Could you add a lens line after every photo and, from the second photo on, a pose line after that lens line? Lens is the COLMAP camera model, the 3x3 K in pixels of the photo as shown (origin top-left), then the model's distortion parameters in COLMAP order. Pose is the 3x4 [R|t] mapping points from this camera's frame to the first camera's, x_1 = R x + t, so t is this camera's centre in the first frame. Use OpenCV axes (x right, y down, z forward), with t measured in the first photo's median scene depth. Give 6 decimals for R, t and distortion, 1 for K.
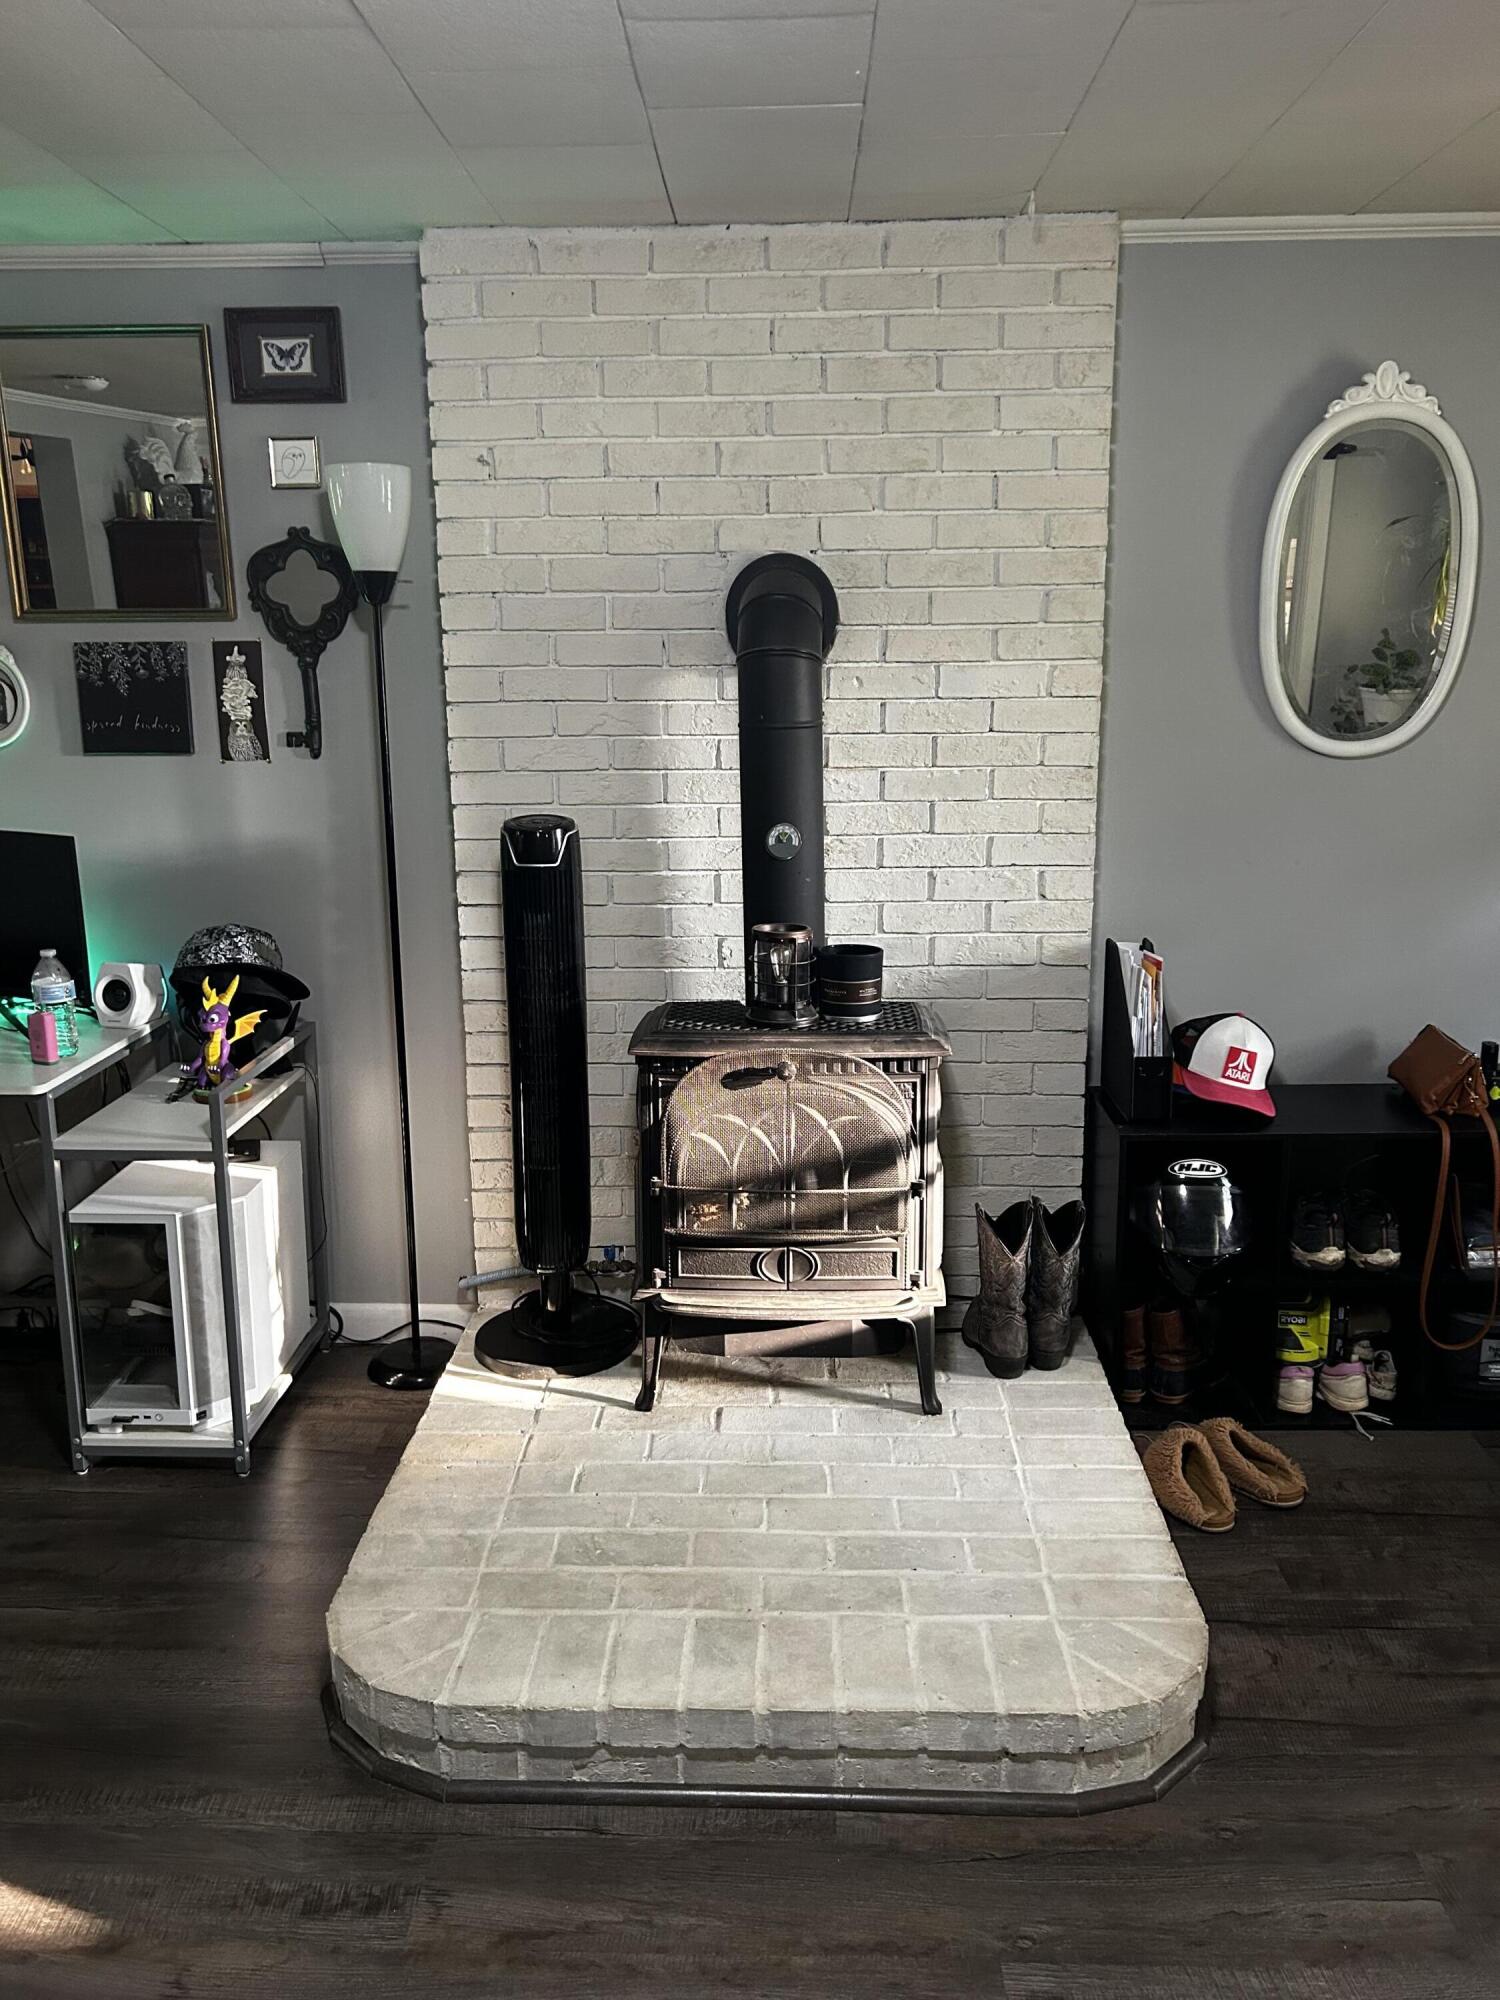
lens RADIAL K [[1508.7, 0, 747.4], [0, 1508.7, 999.5], [0, 0, 1]] dist [0.072567, -0.072930]
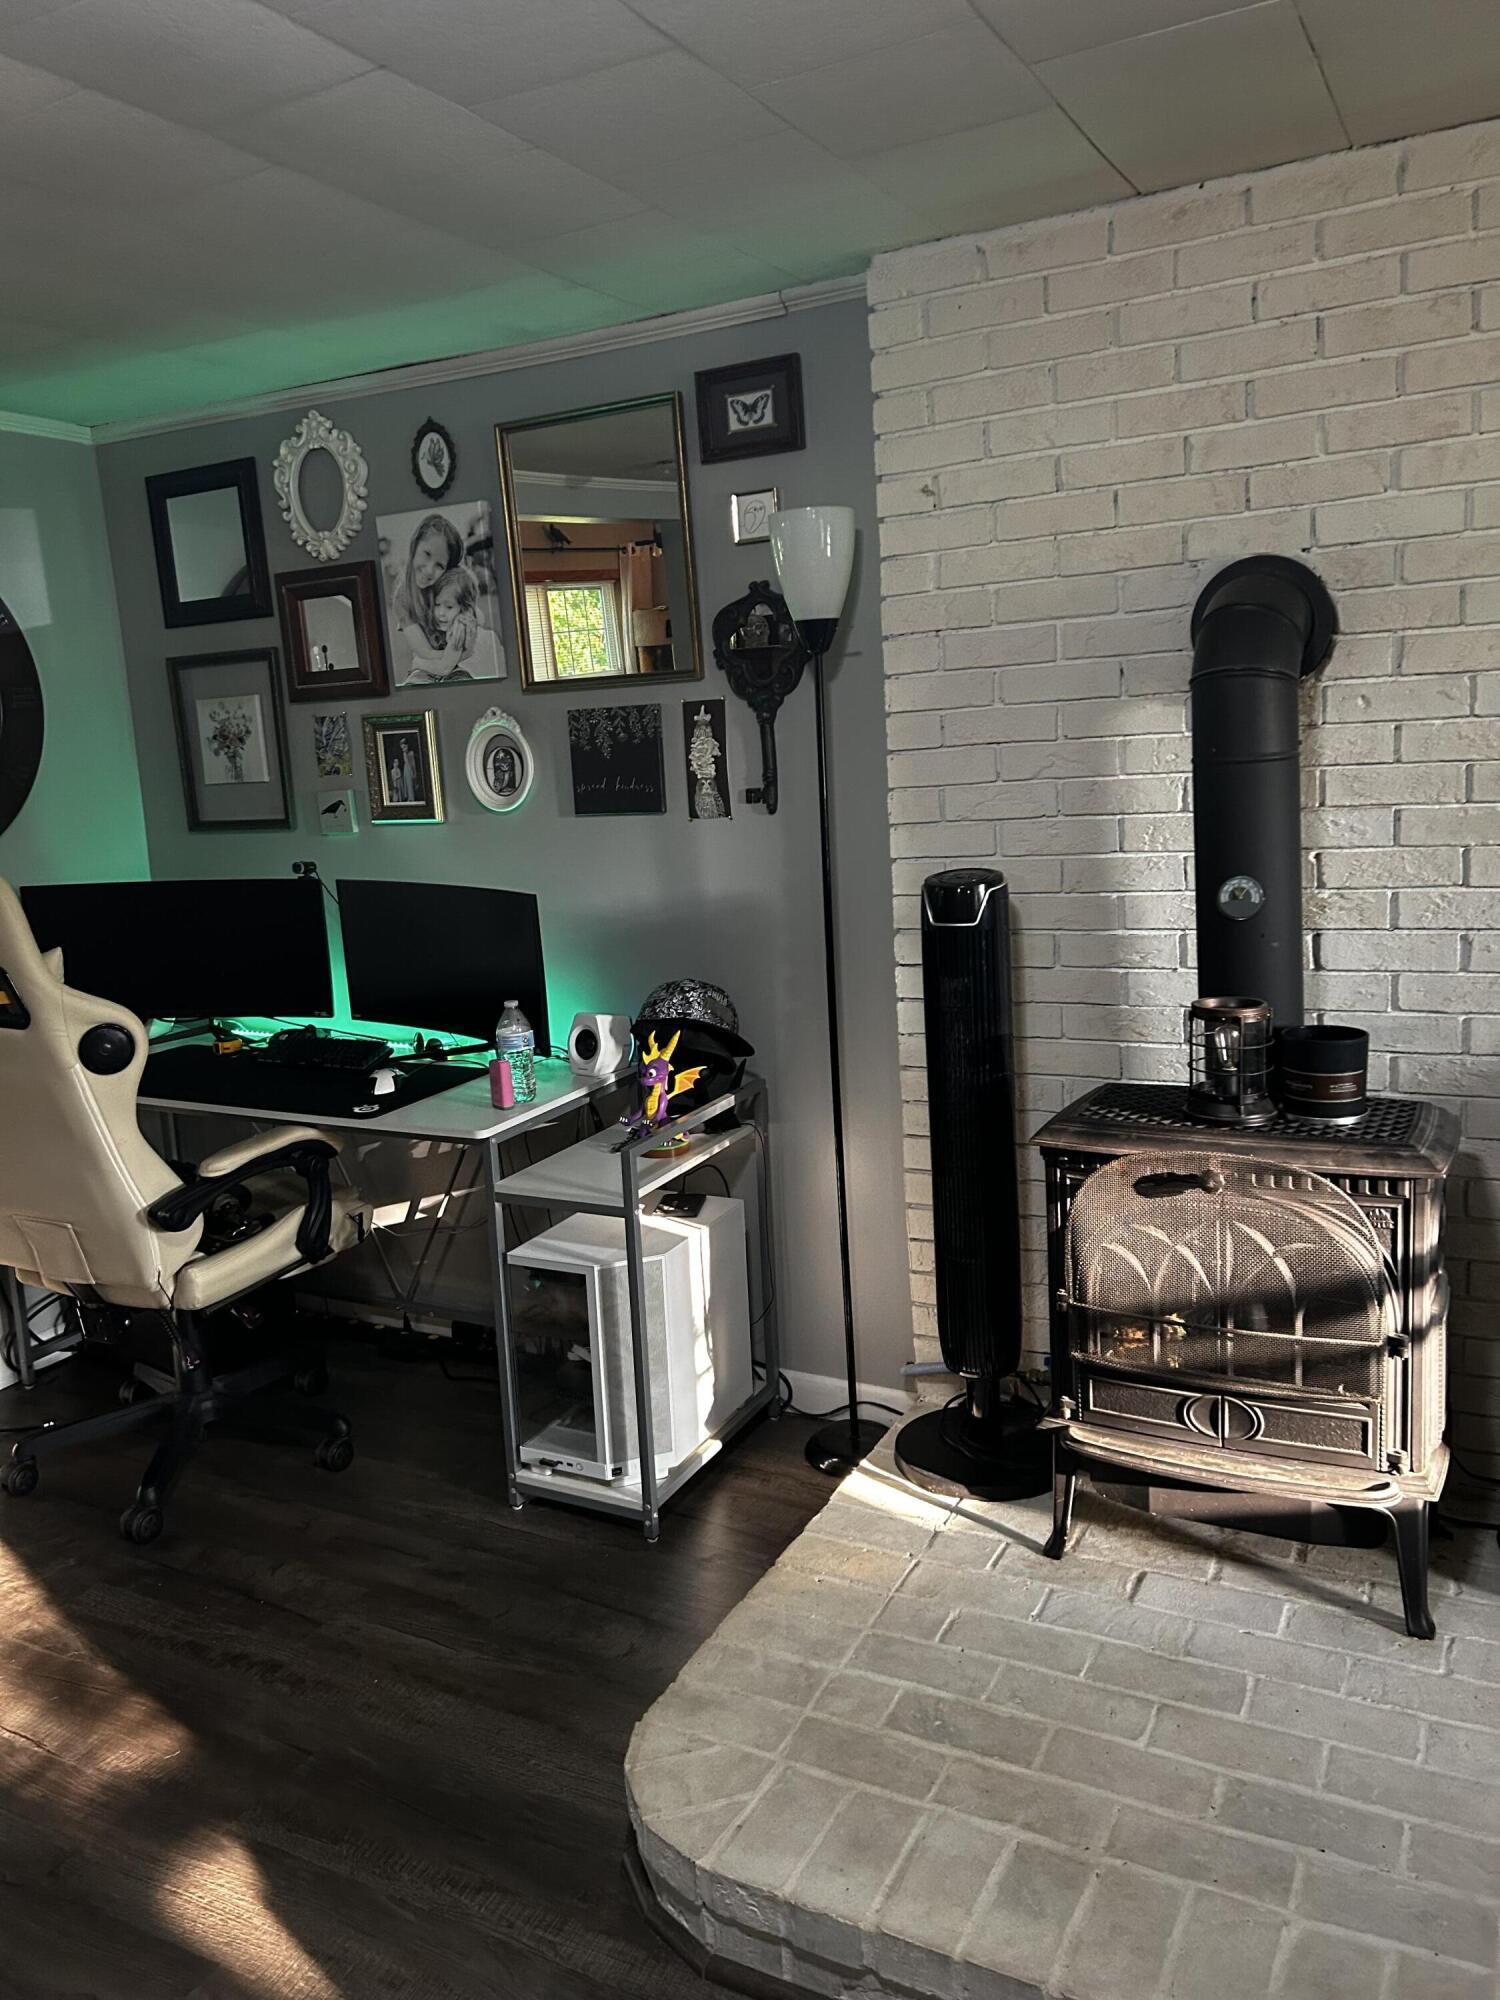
lens RADIAL K [[1508.7, 0, 733.2], [0, 1508.7, 987.9], [0, 0, 1]] dist [0.072567, -0.072930]
pose [[0.897365, 0.029038, -0.440333, 0.142610], [-0.042897, 0.998847, -0.021553, -0.026274], [0.439199, 0.038230, 0.897576, 0.130033]]
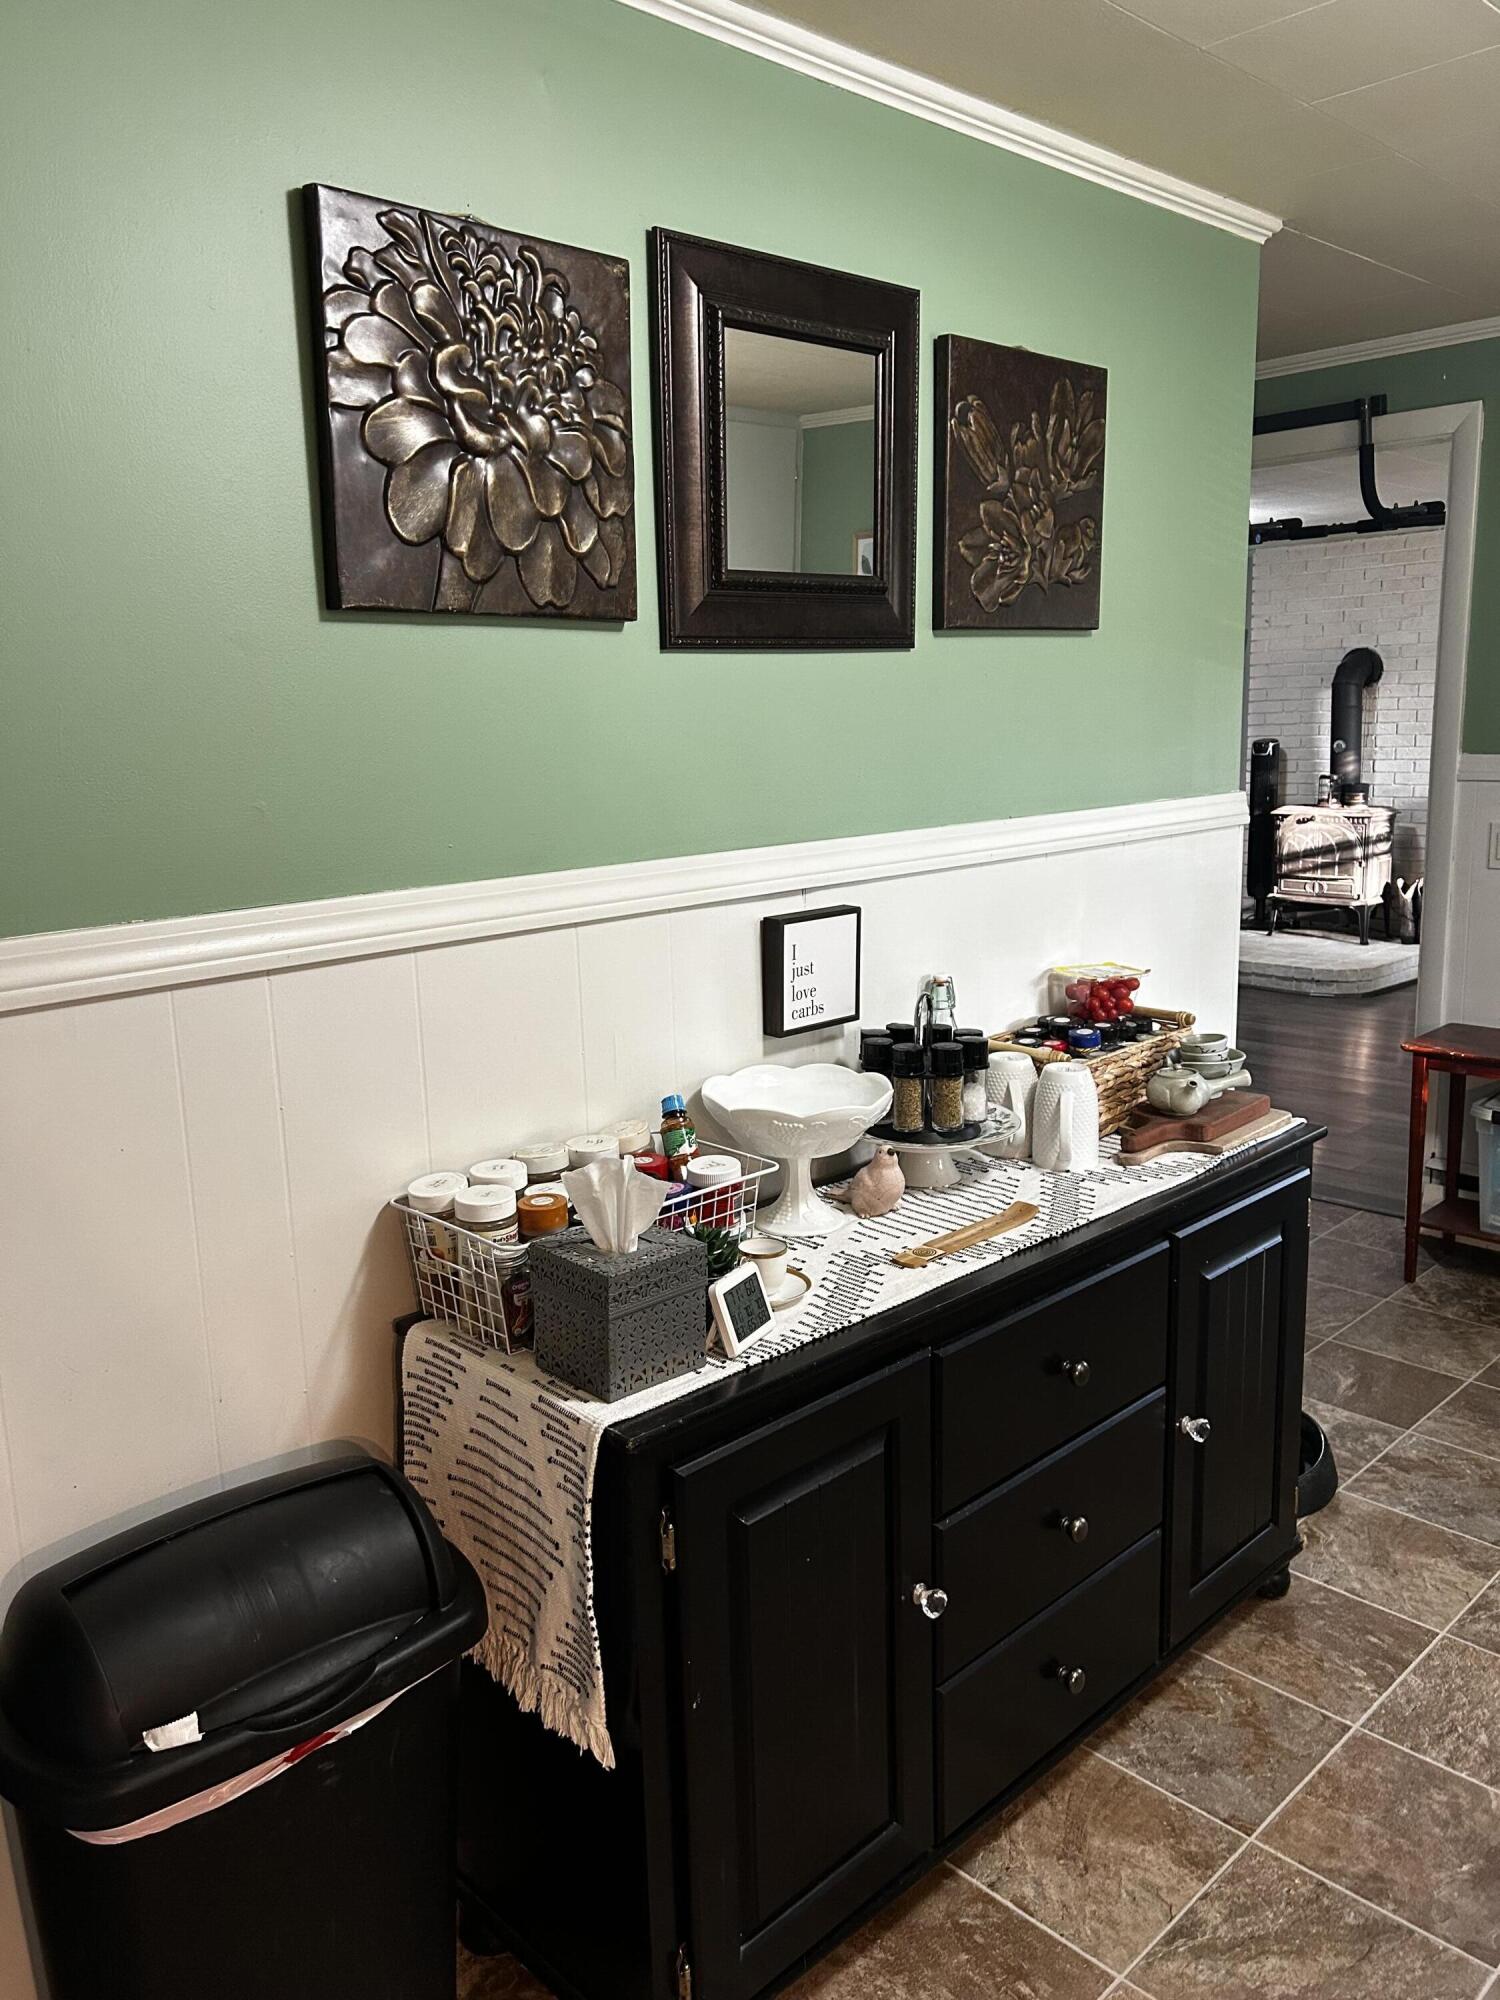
lens RADIAL K [[1507.9, 0, 744.4], [0, 1507.9, 995.6], [0, 0, 1]] dist [0.010110, 0.001251]
pose [[0.719358, 0.119640, -0.684259, 1.256690], [-0.122077, 0.991499, 0.045021, 0.383587], [0.683828, 0.051146, 0.727848, -1.904109]]
